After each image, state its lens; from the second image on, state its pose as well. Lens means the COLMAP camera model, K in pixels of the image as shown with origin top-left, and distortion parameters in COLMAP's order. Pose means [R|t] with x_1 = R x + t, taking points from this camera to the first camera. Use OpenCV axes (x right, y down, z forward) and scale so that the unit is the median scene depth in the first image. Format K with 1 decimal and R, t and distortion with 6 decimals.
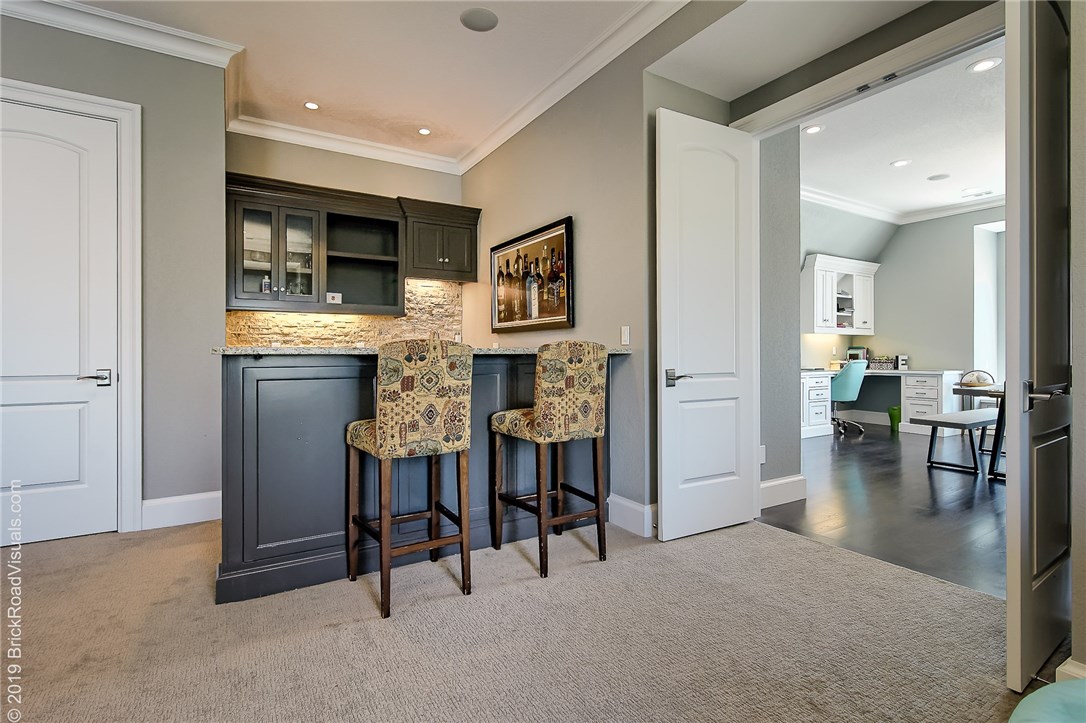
lens RADIAL K [[523.1, 0, 554.2], [0, 523.1, 357.0], [0, 0, 1]] dist [0.000770, 0.000357]
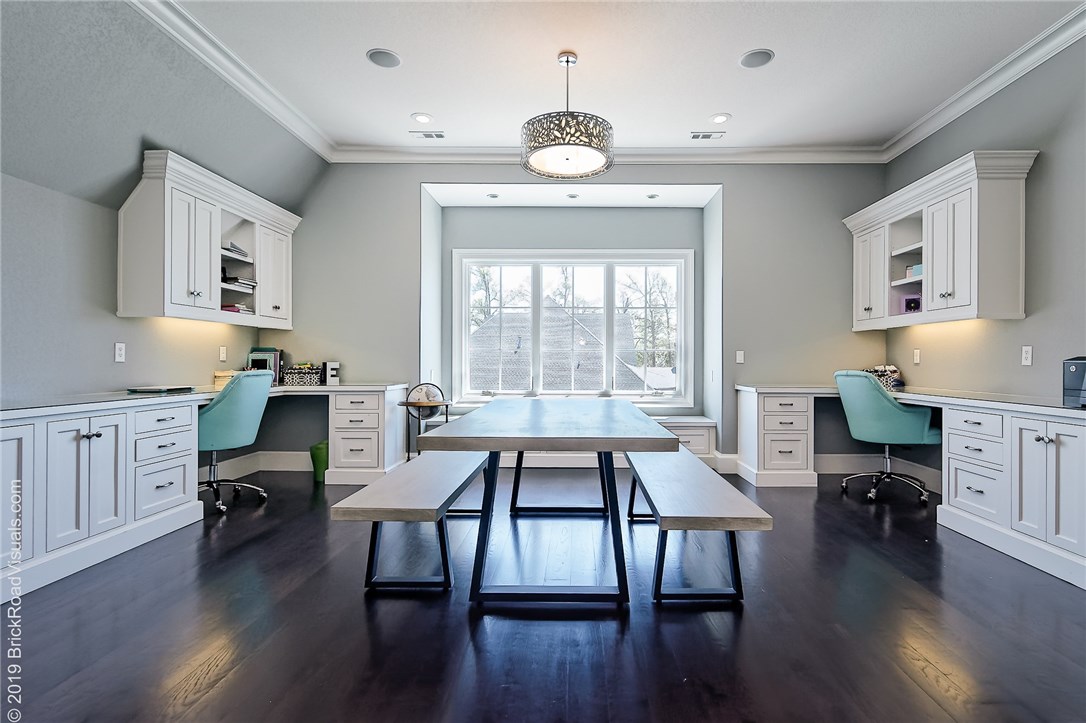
lens RADIAL K [[523.1, 0, 554.2], [0, 523.1, 357.0], [0, 0, 1]] dist [0.000770, 0.000357]
pose [[0.568932, 0.008003, 0.822345, 0.292066], [-0.000481, 0.999956, -0.009398, -0.003403], [-0.822384, 0.004951, 0.568911, 0.409300]]
